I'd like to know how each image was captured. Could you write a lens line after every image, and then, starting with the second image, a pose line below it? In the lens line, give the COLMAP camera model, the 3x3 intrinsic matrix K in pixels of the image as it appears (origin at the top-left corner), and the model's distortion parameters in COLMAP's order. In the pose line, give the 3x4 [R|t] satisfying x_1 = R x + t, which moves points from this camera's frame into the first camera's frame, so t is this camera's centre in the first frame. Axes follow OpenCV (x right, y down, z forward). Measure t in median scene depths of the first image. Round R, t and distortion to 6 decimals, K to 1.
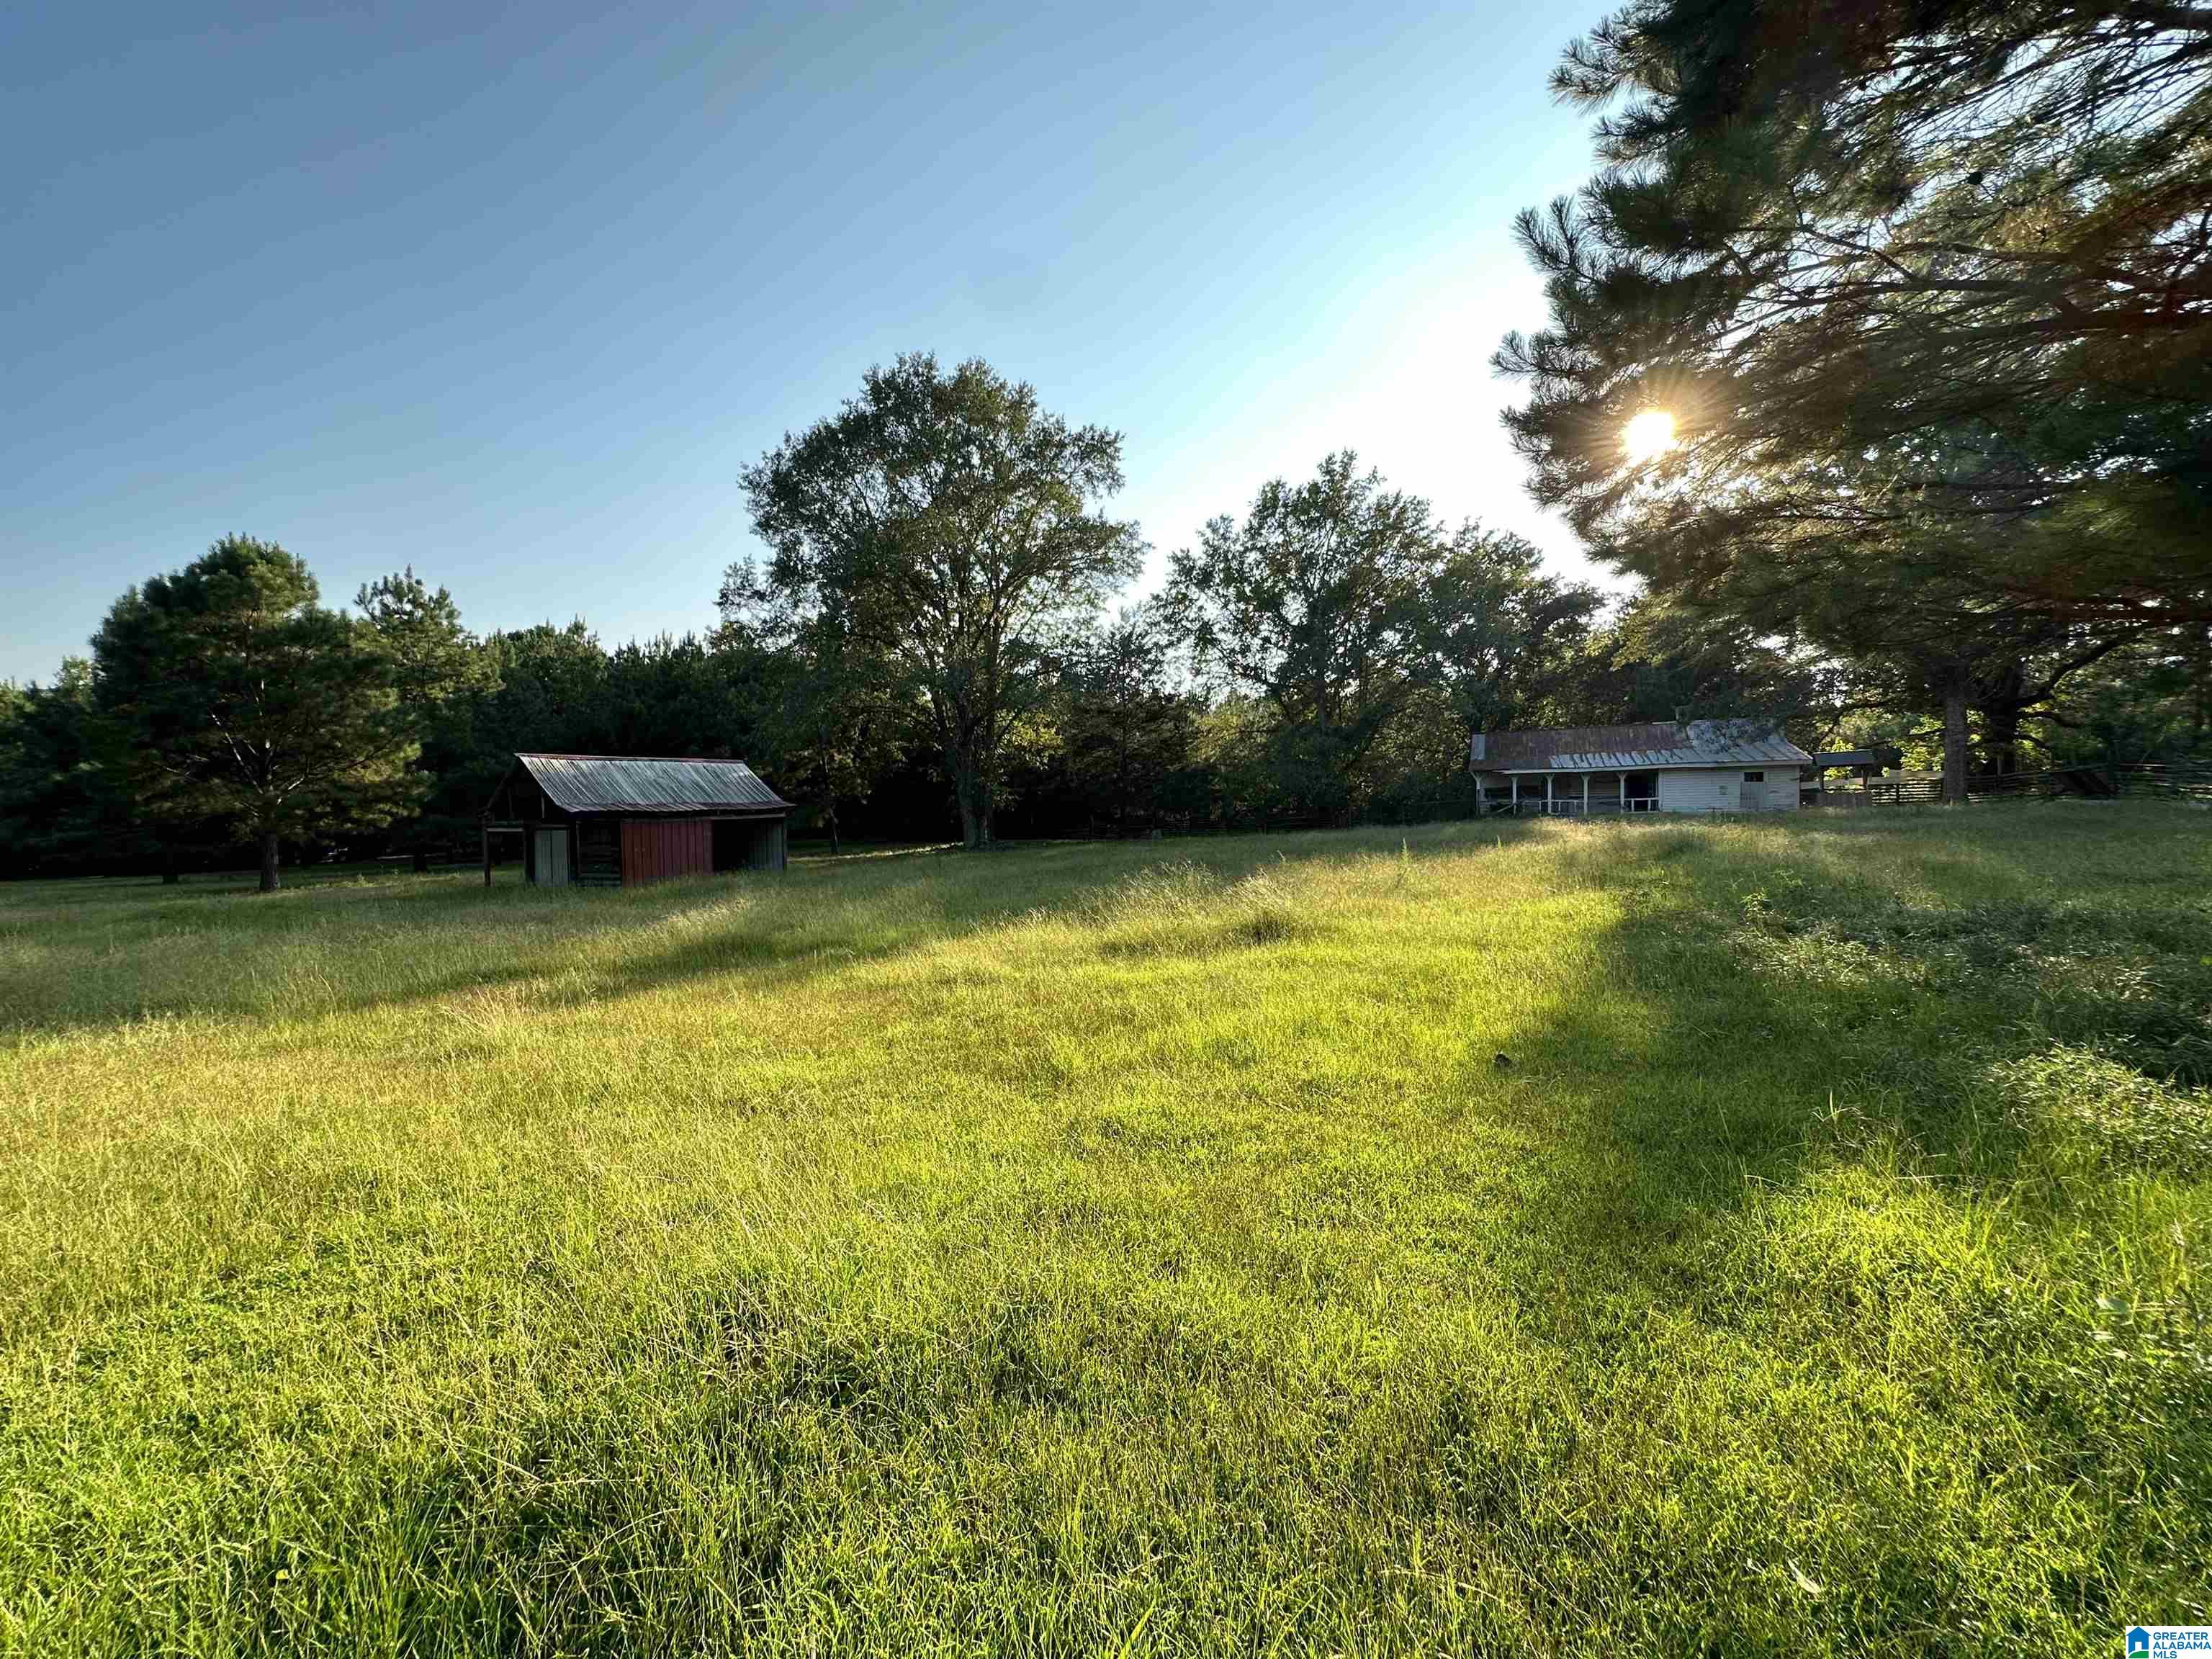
lens RADIAL K [[881.9, 0, 1106.0], [0, 881.9, 829.5], [0, 0, 1]] dist [-0.002806, 0.000312]
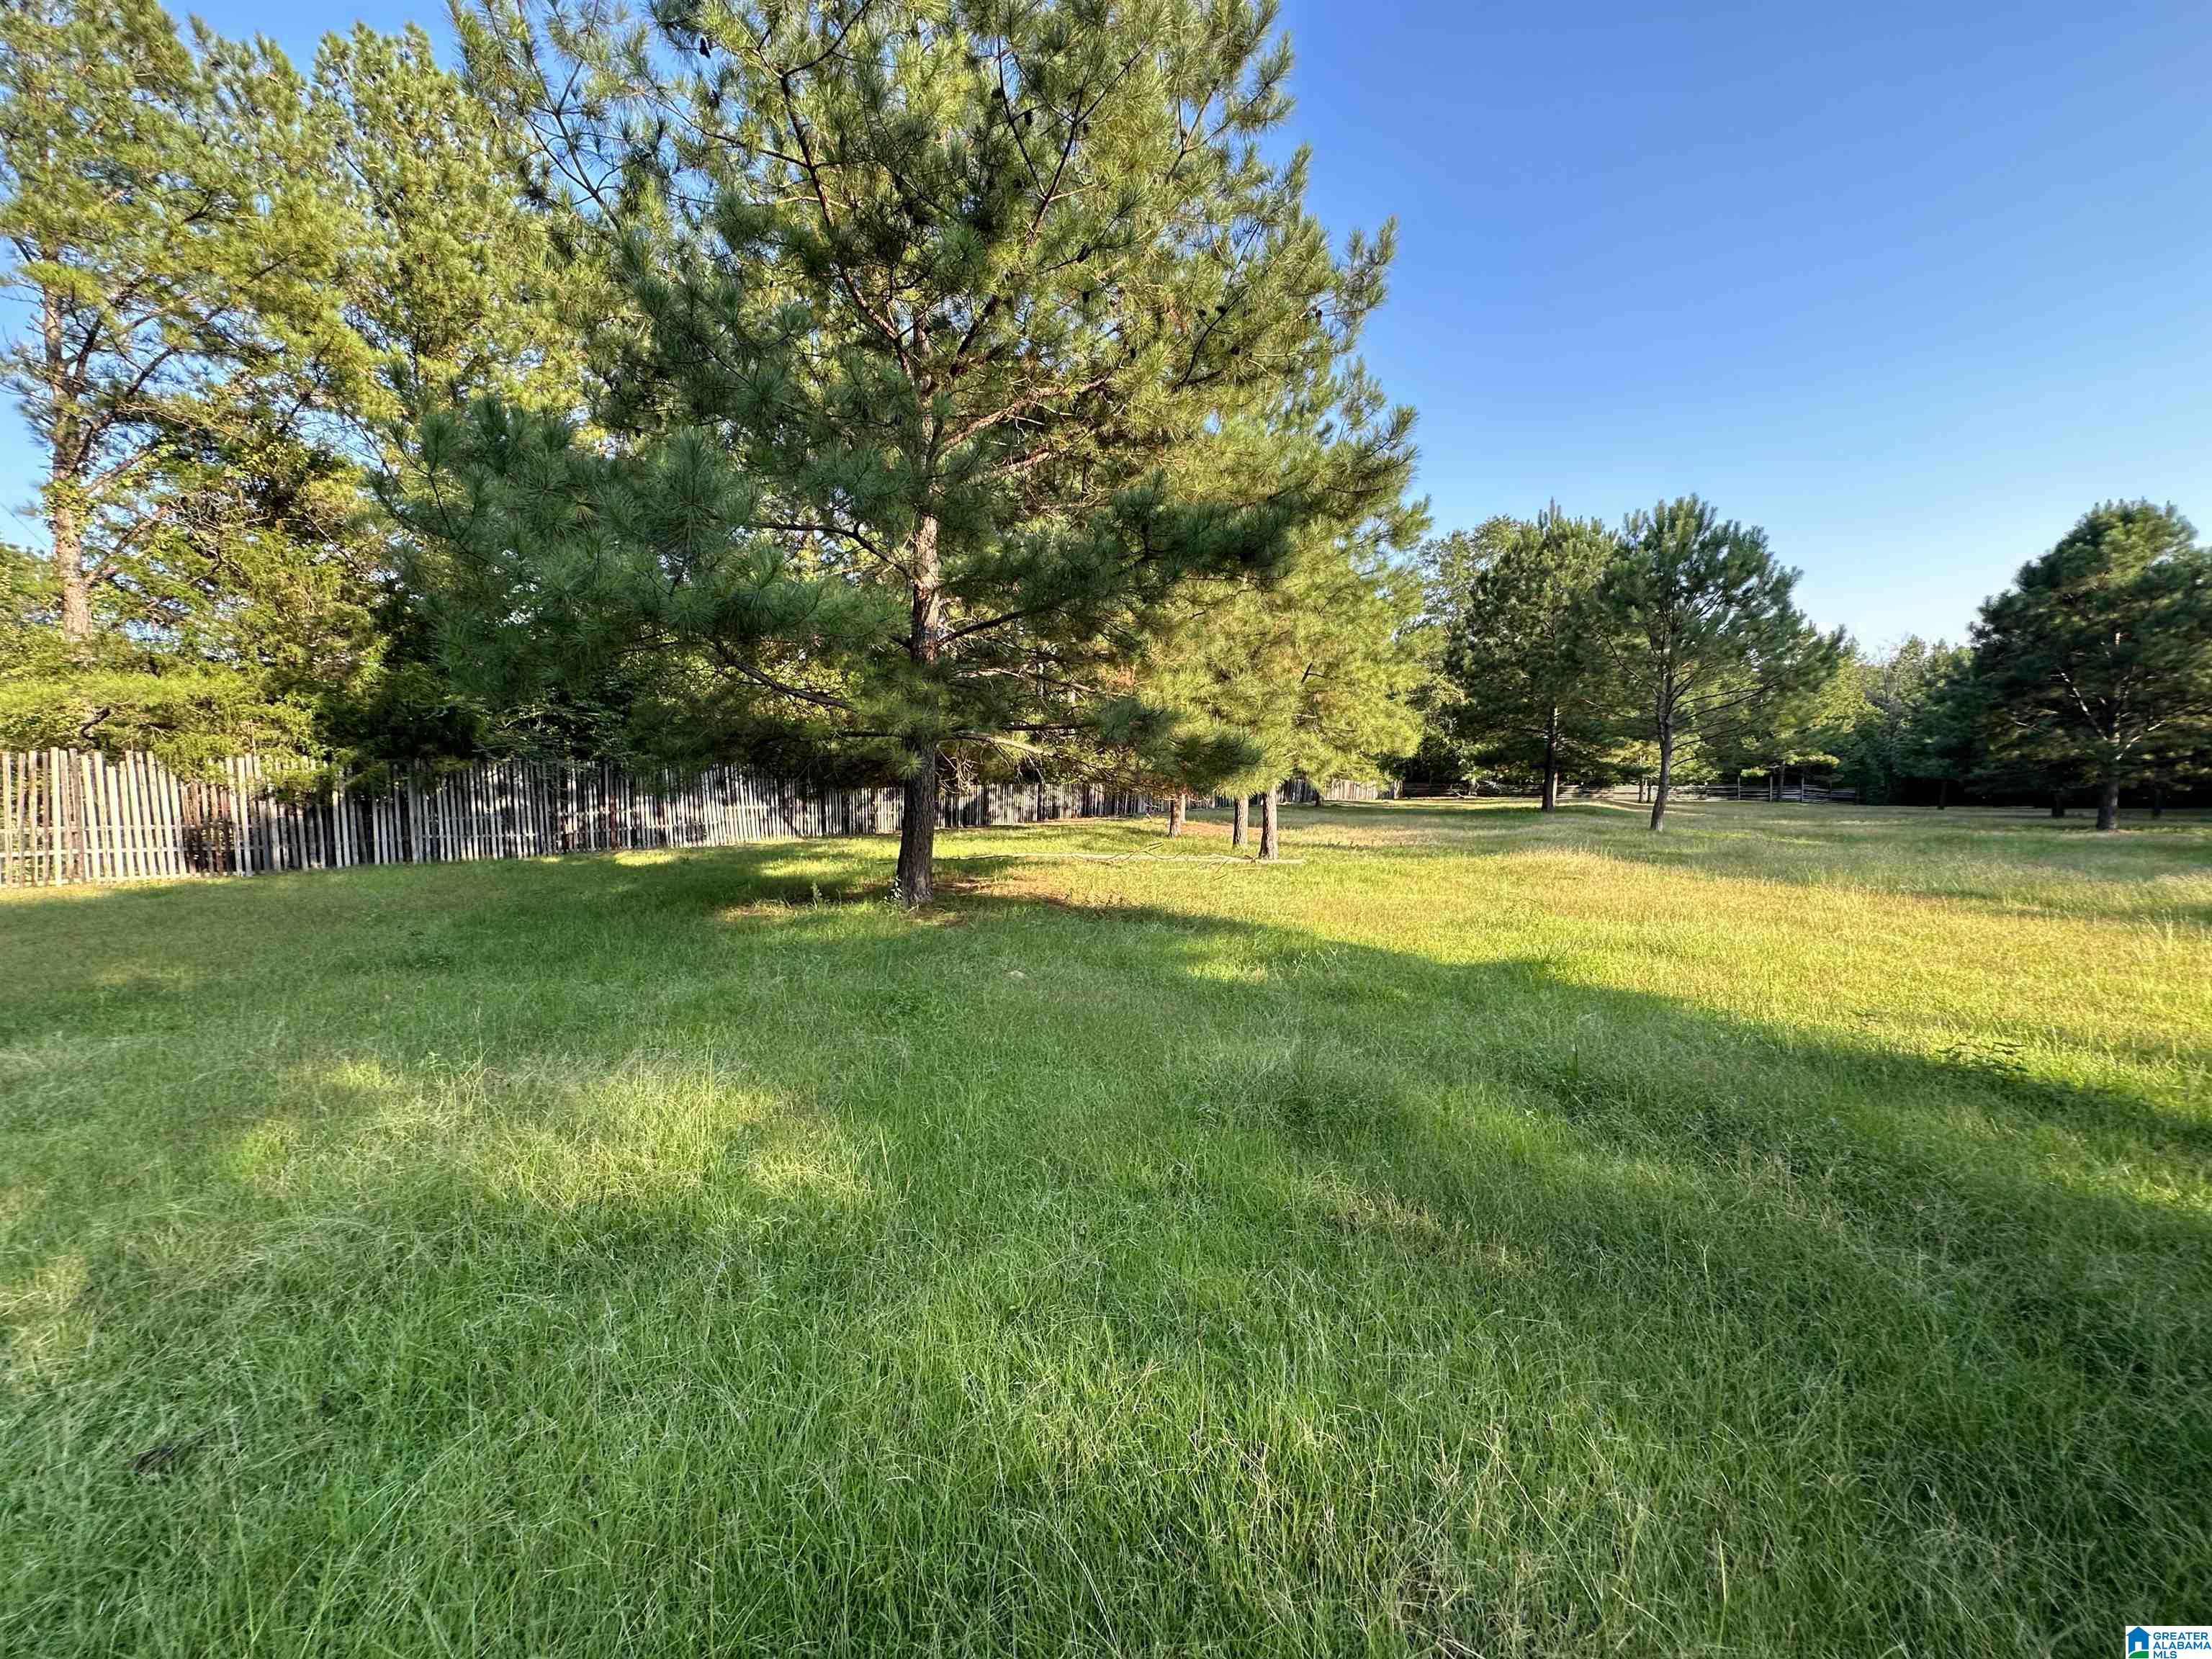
lens RADIAL K [[881.9, 0, 1106.0], [0, 881.9, 829.5], [0, 0, 1]] dist [-0.002806, 0.000312]
pose [[-0.137757, 0.081930, -0.987072, 0.324884], [-0.000784, 0.996564, 0.082828, -0.021985], [0.990466, 0.012184, -0.137219, -0.081628]]
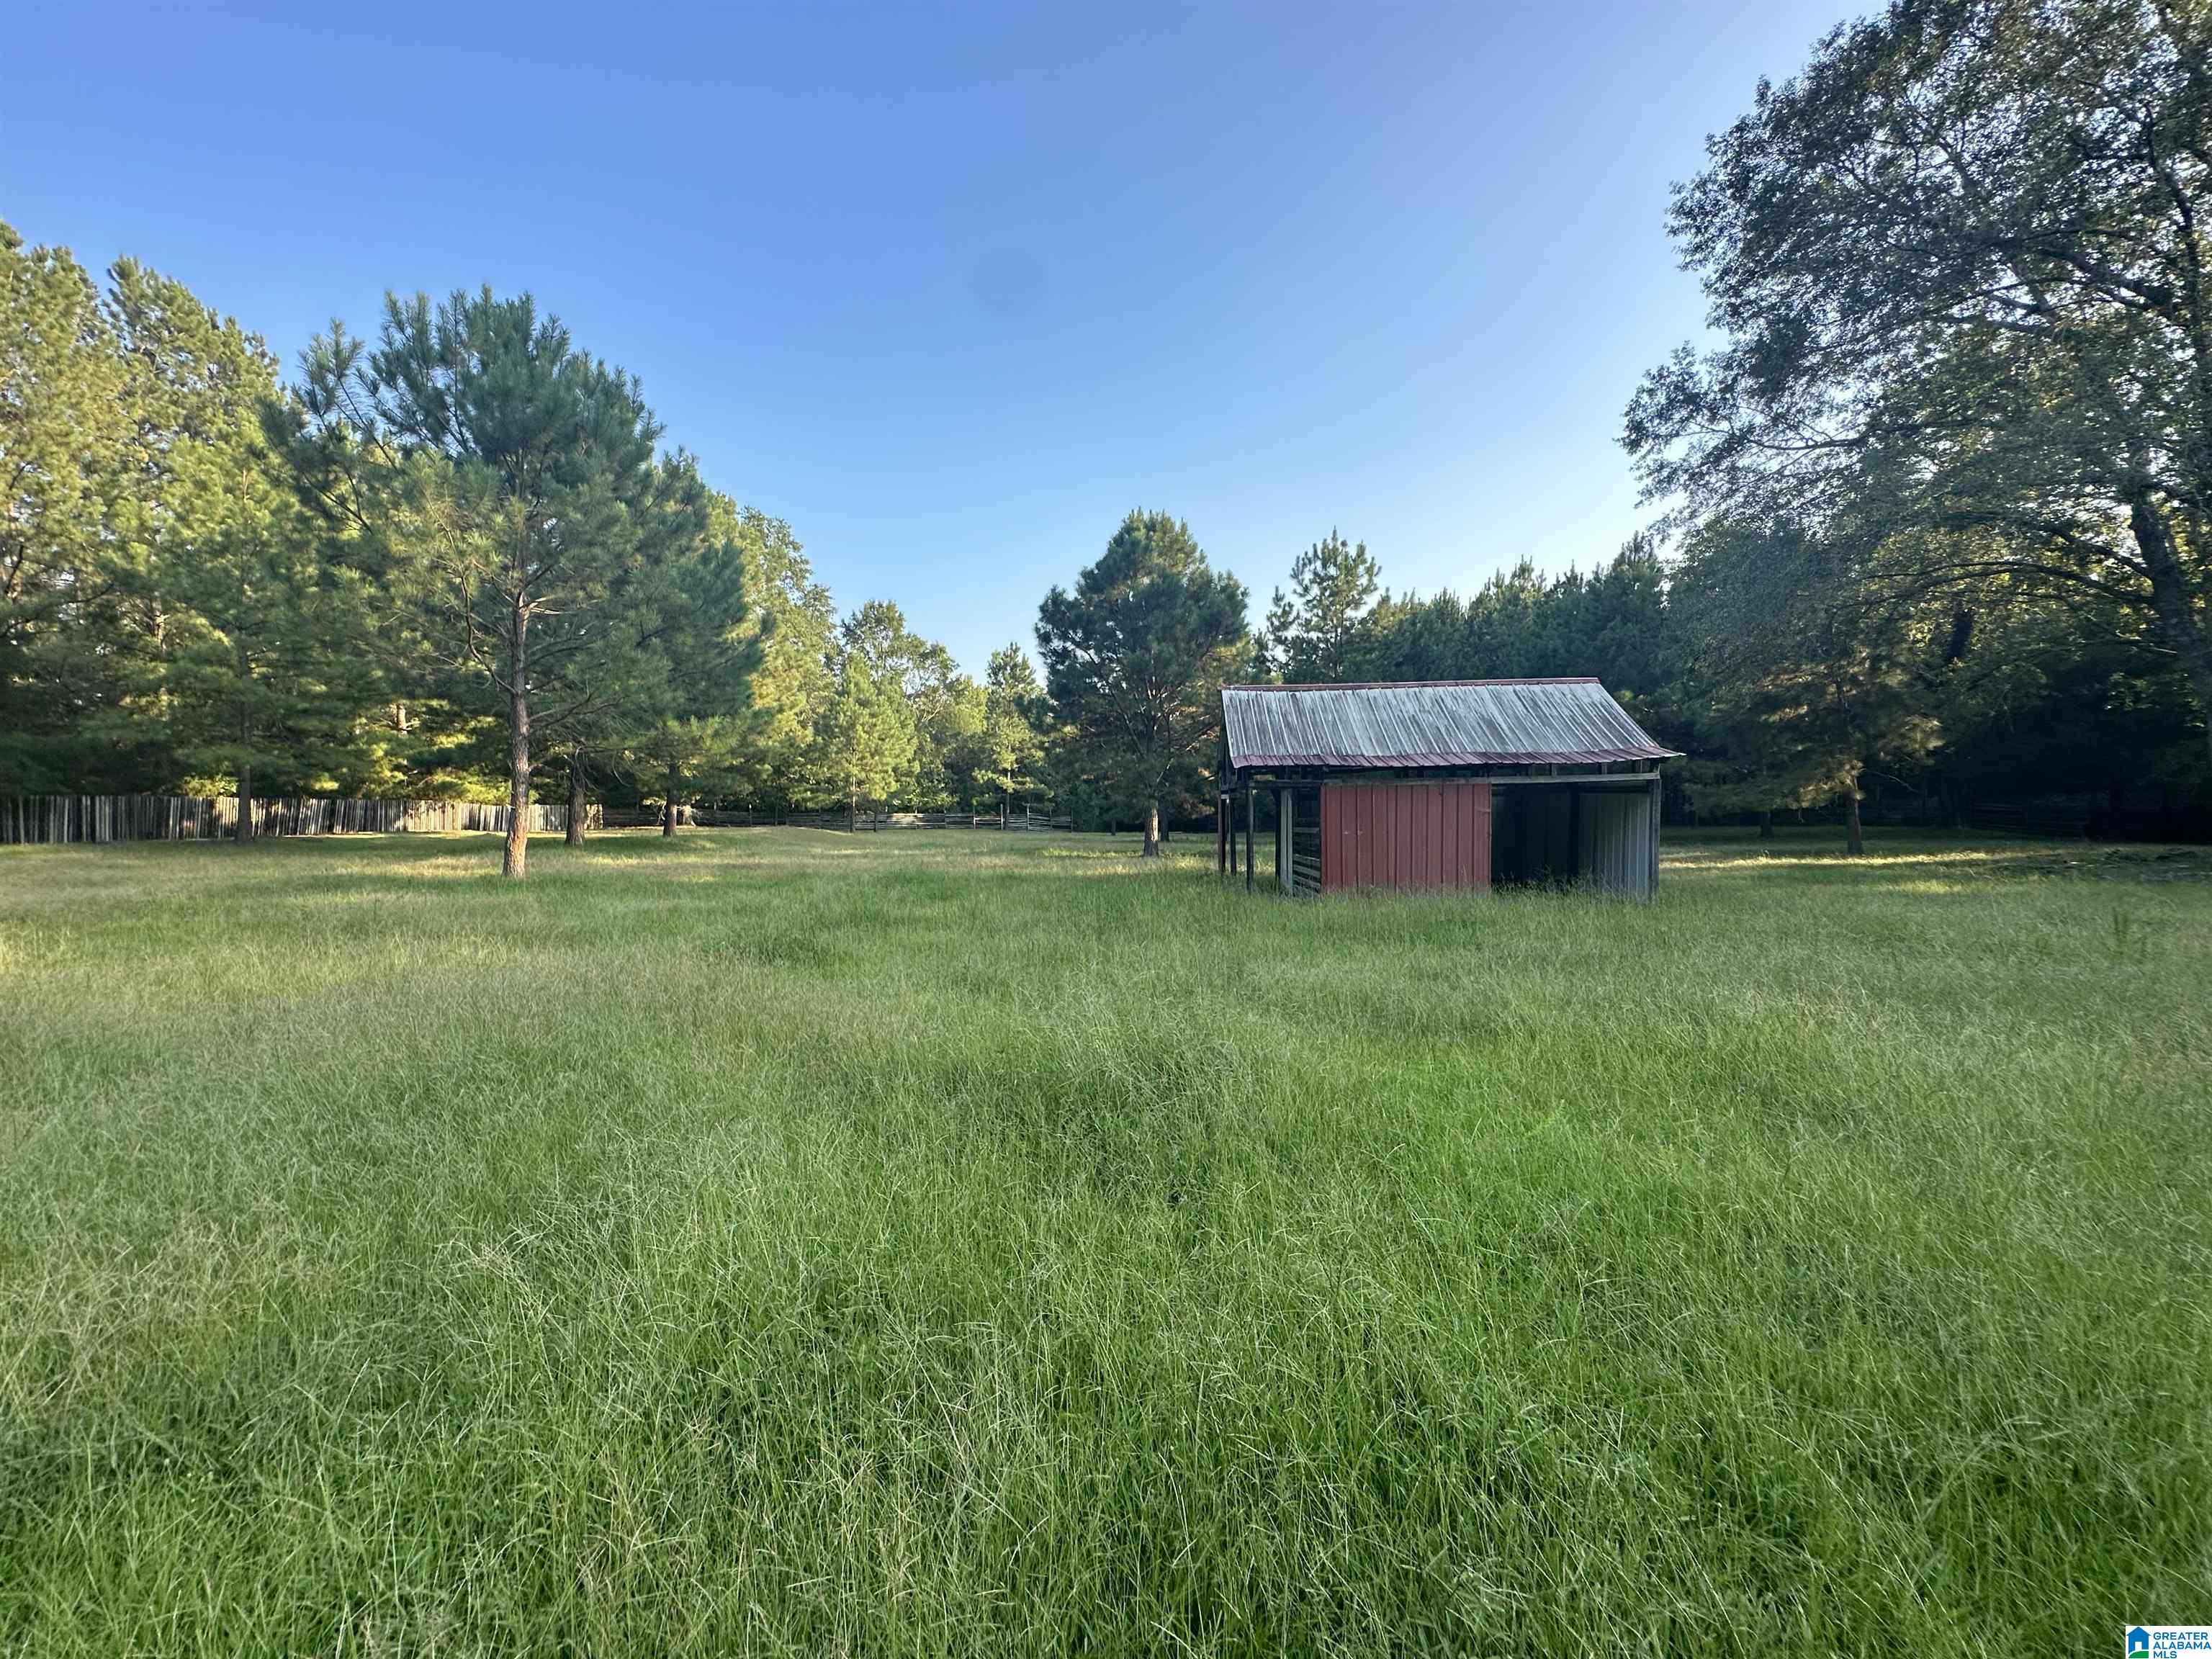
lens RADIAL K [[881.9, 0, 1106.0], [0, 881.9, 829.5], [0, 0, 1]] dist [-0.002806, 0.000312]
pose [[0.492497, 0.045927, -0.869101, -0.091328], [-0.023490, 0.998944, 0.039477, 0.000732], [0.869997, 0.000973, 0.493056, 0.499419]]
